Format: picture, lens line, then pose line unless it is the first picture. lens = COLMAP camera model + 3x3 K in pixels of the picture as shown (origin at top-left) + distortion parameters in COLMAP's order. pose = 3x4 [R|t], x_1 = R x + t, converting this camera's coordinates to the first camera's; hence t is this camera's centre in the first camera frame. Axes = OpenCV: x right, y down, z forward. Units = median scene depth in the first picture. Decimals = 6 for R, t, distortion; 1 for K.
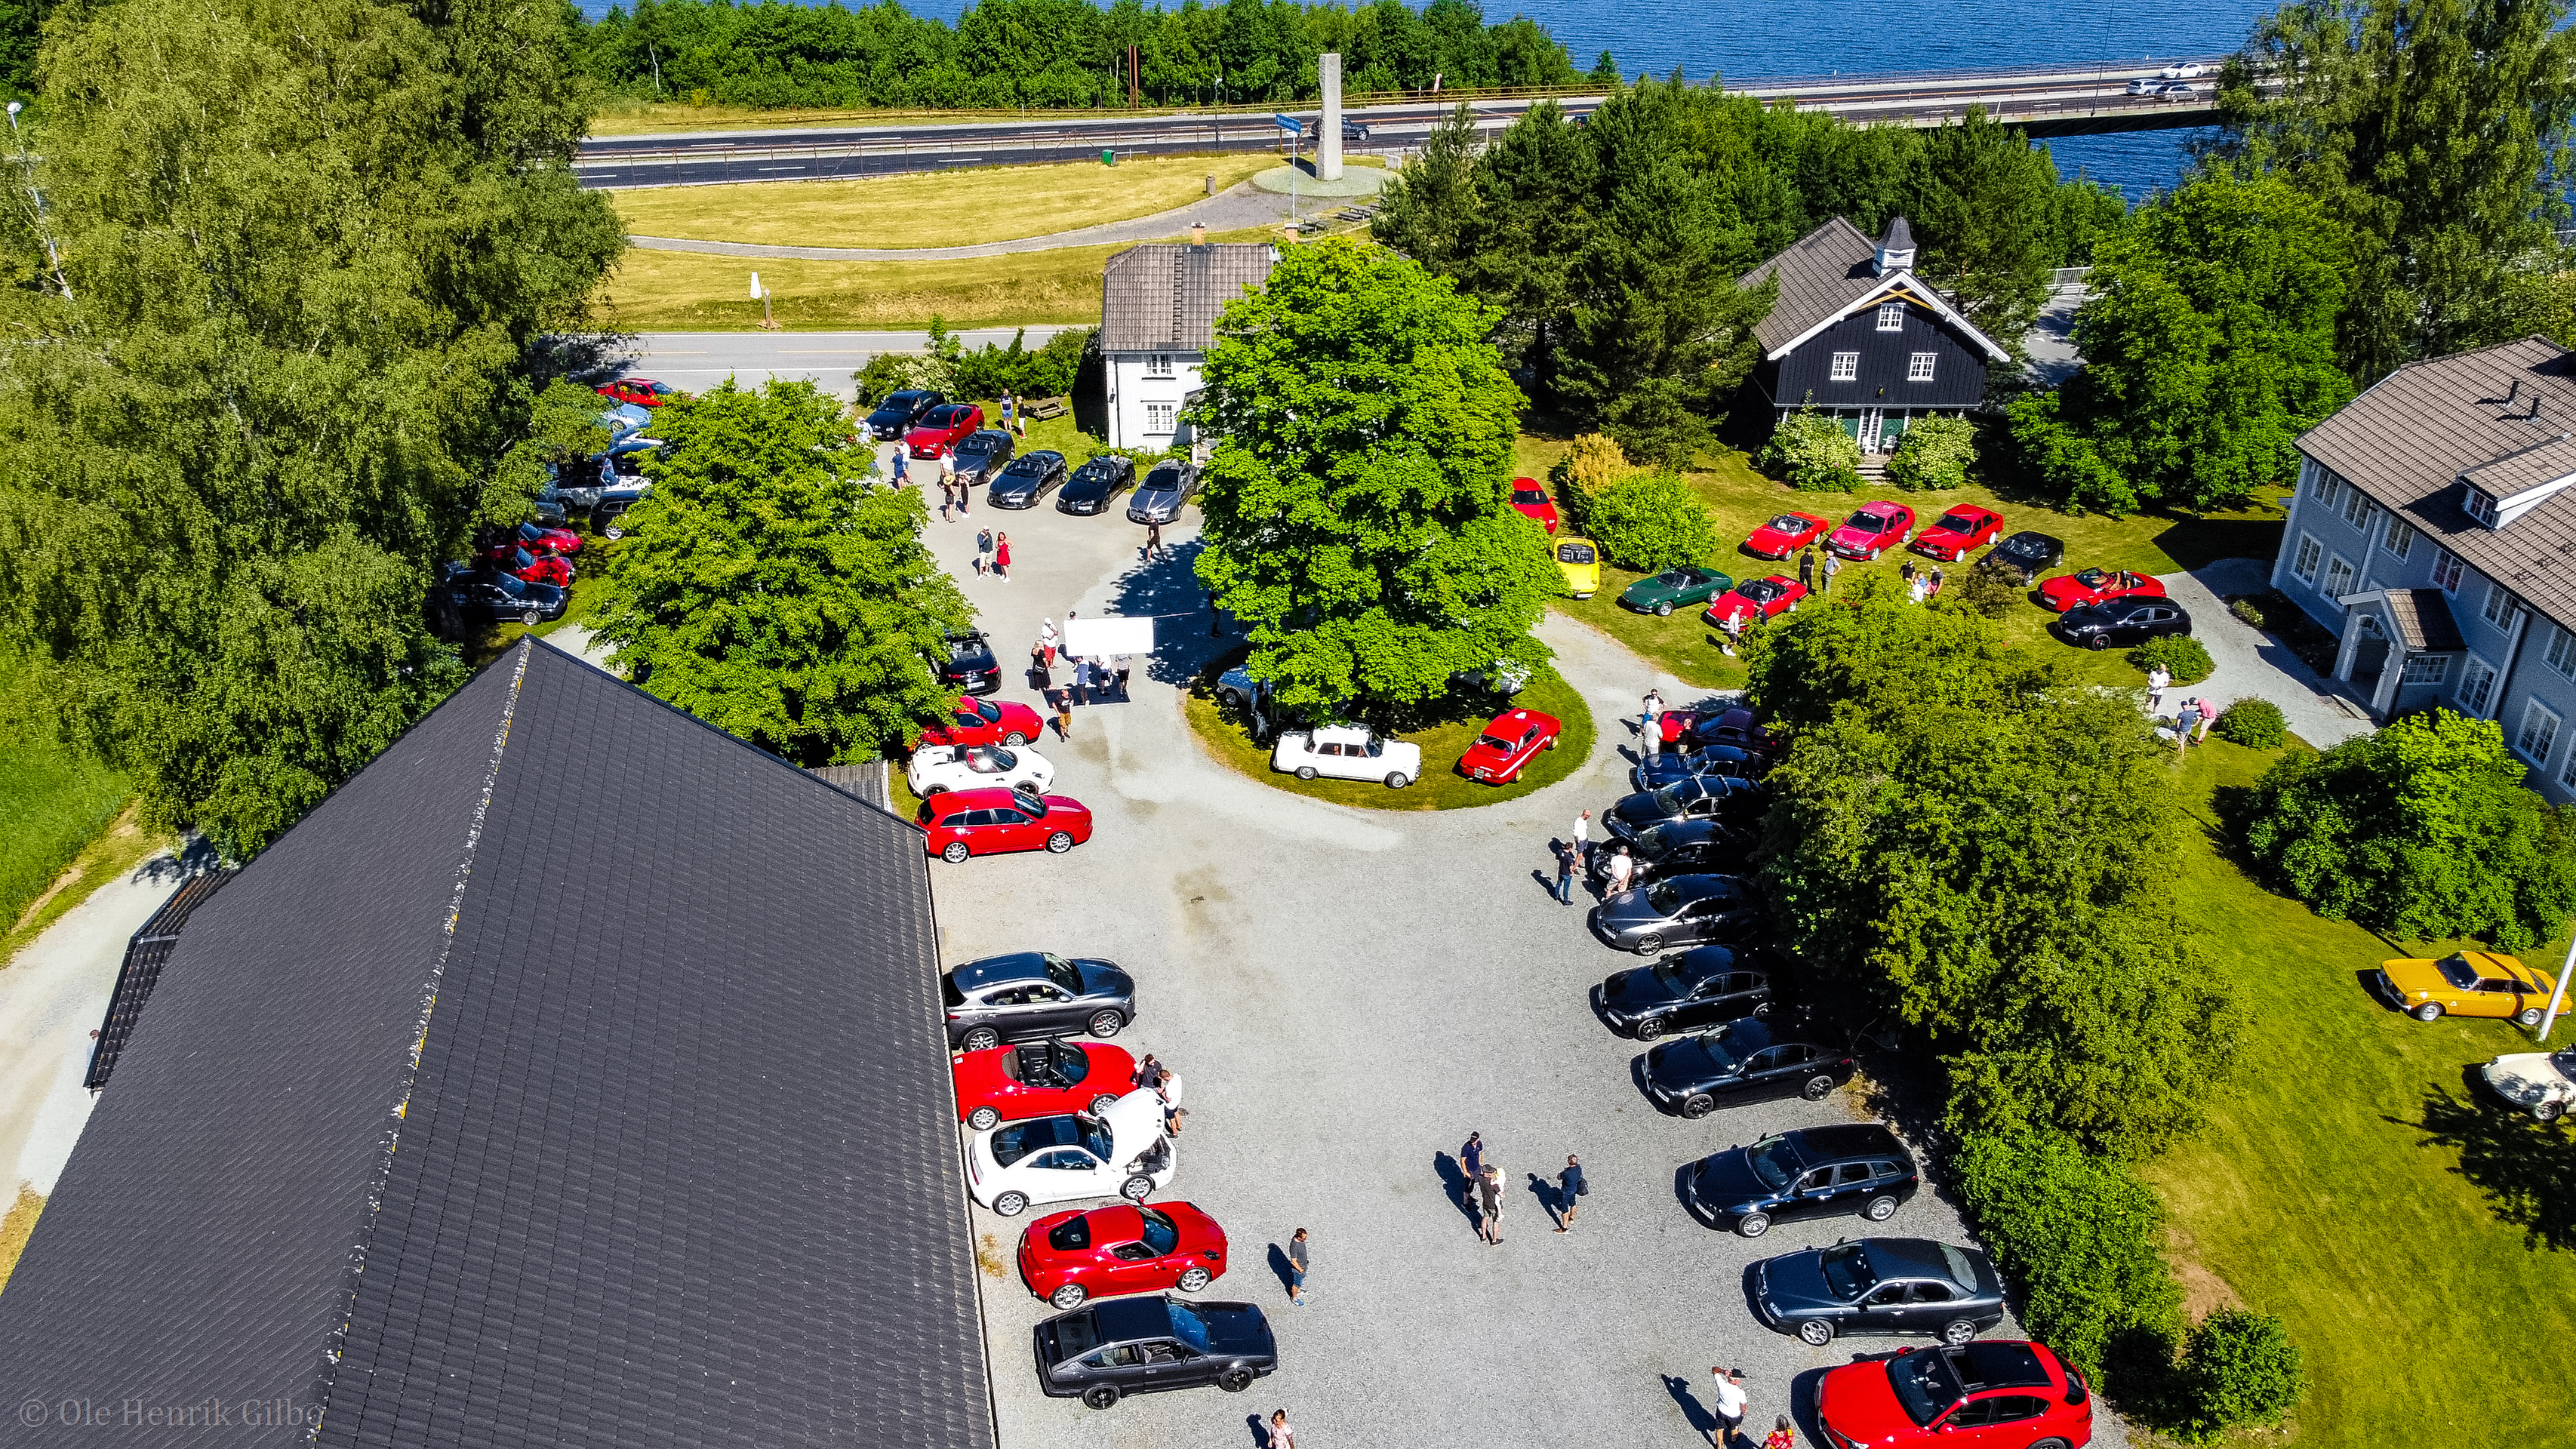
lens RADIAL K [[1967.0, 0, 1288.5], [0, 1967.0, 729.1], [0, 0, 1]] dist [0.000521, -0.004228]
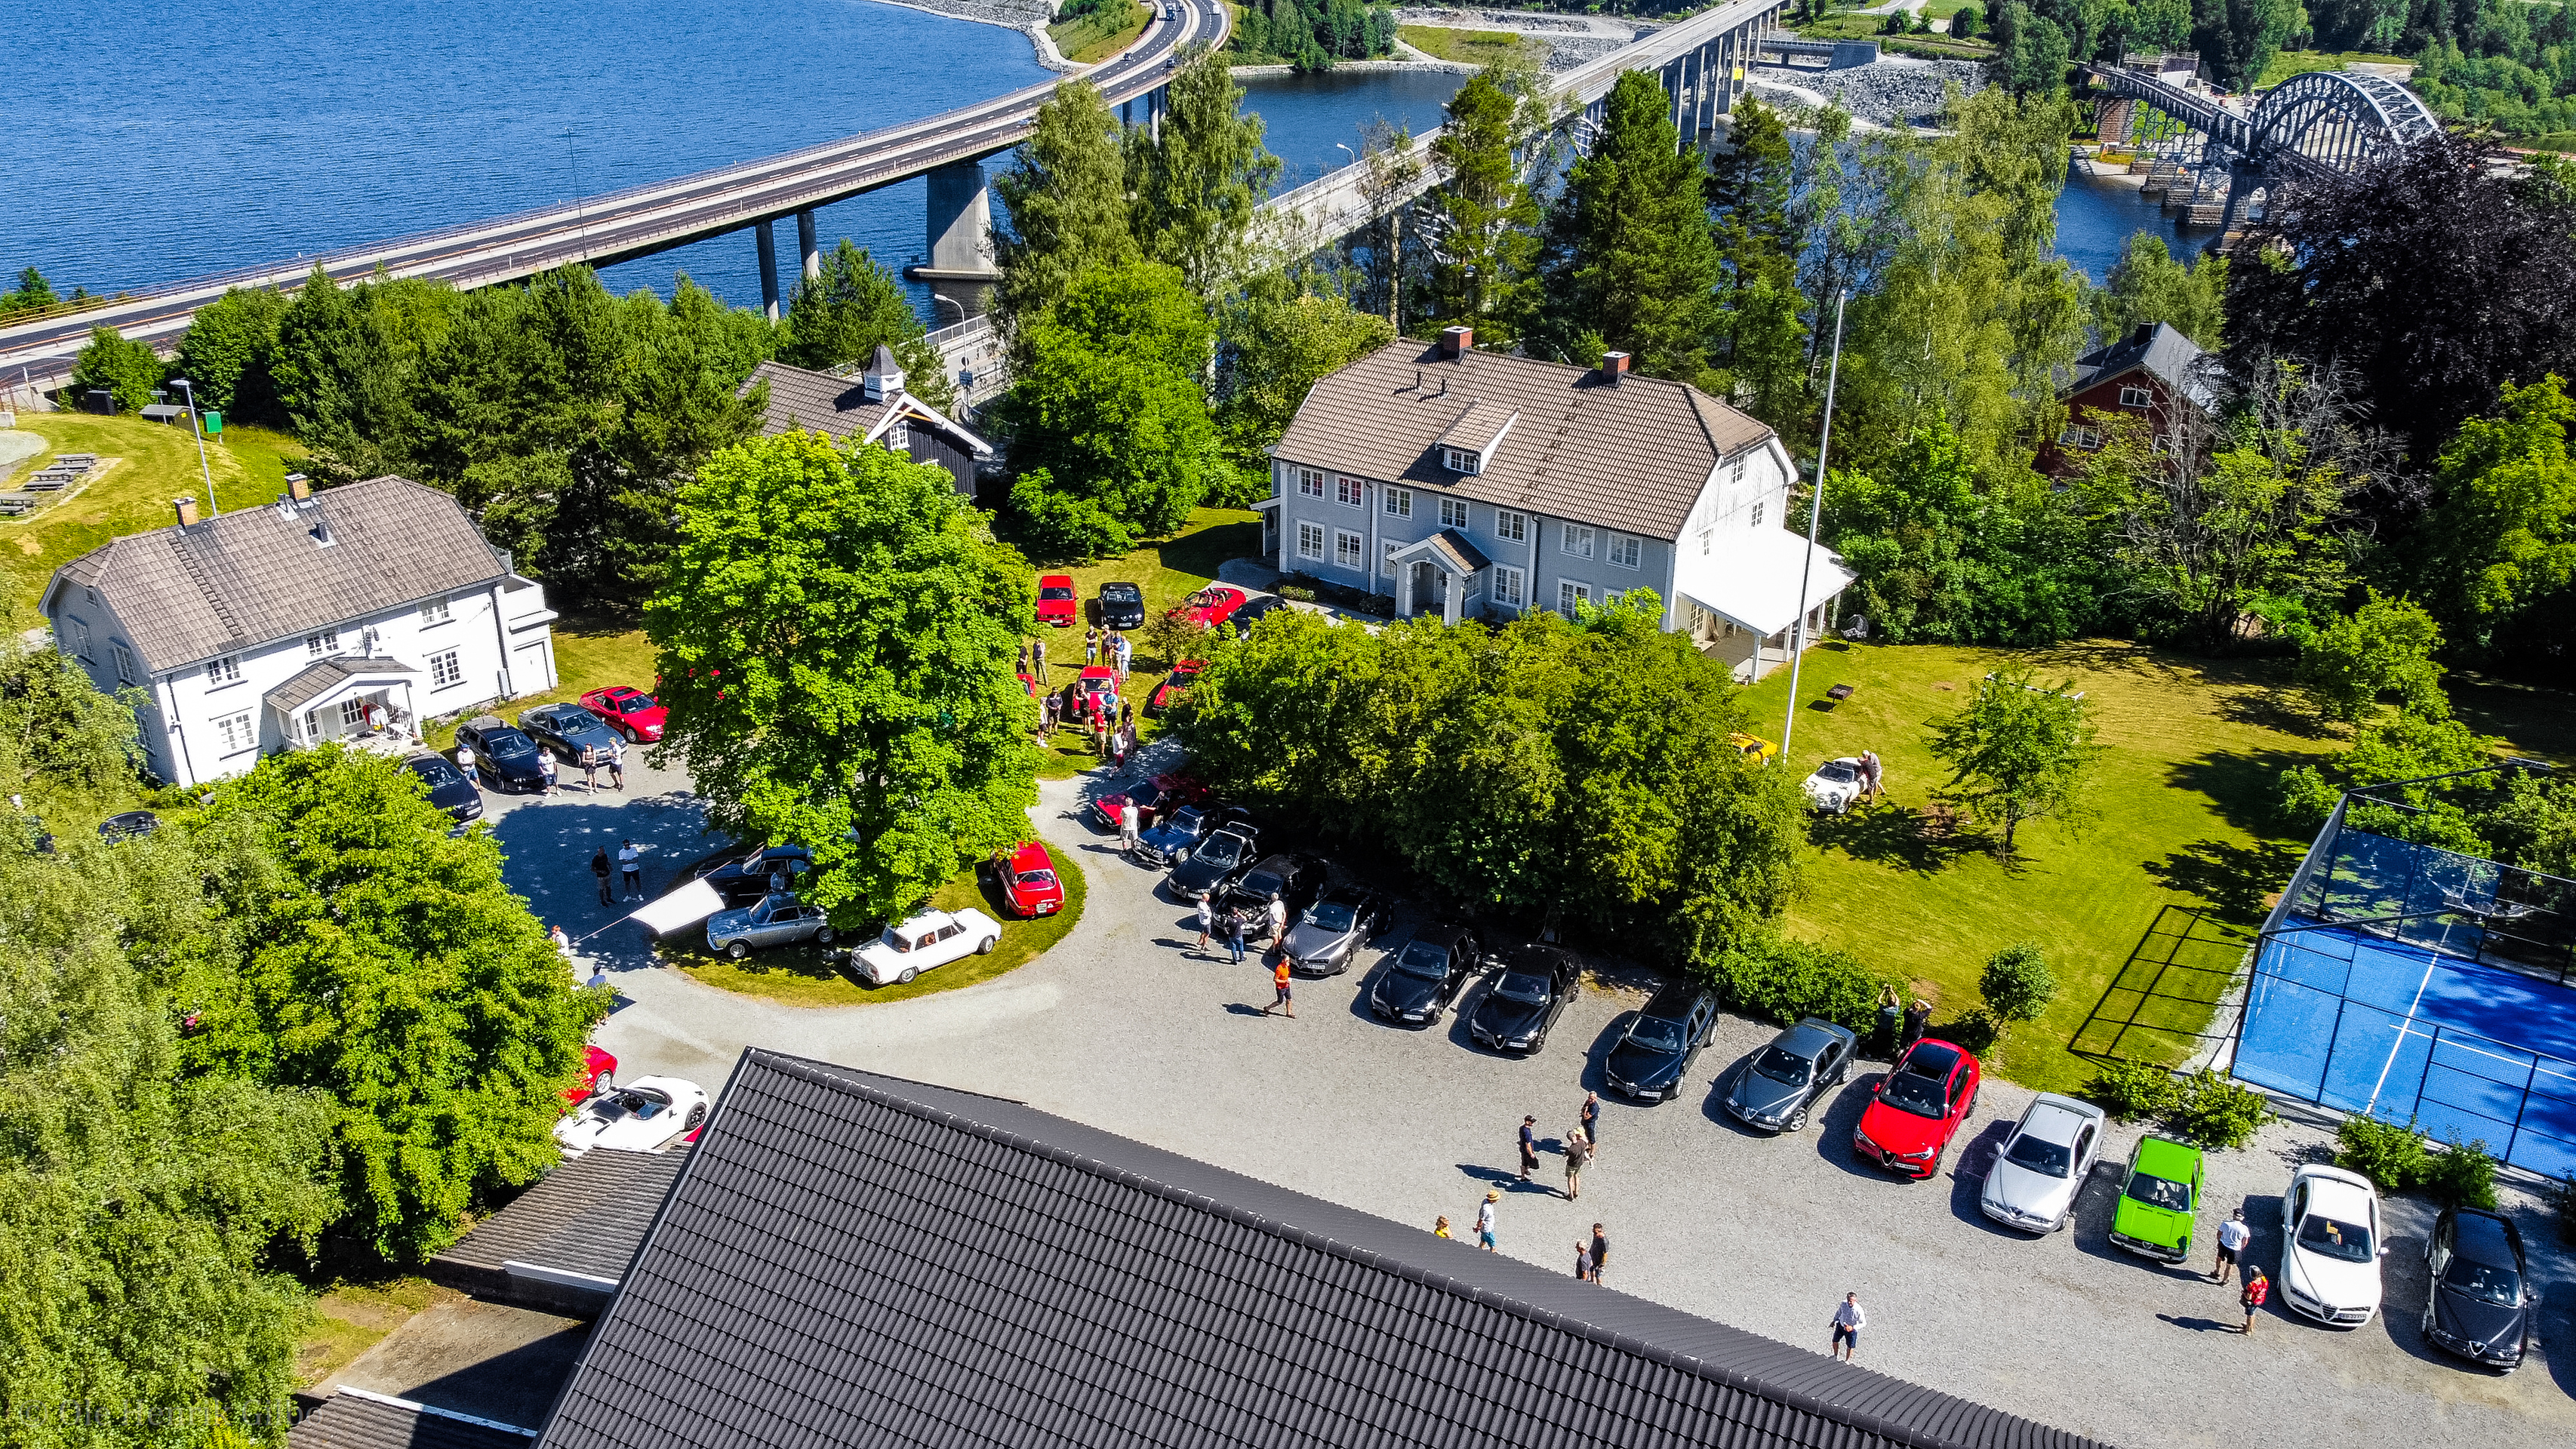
lens RADIAL K [[1967.0, 0, 1289.3], [0, 1967.0, 720.1], [0, 0, 1]] dist [0.000521, -0.004228]
pose [[0.637417, -0.303310, 0.708309, -0.452985], [0.354546, 0.931621, 0.079875, -0.091960], [-0.684103, 0.200214, 0.701369, 0.159671]]
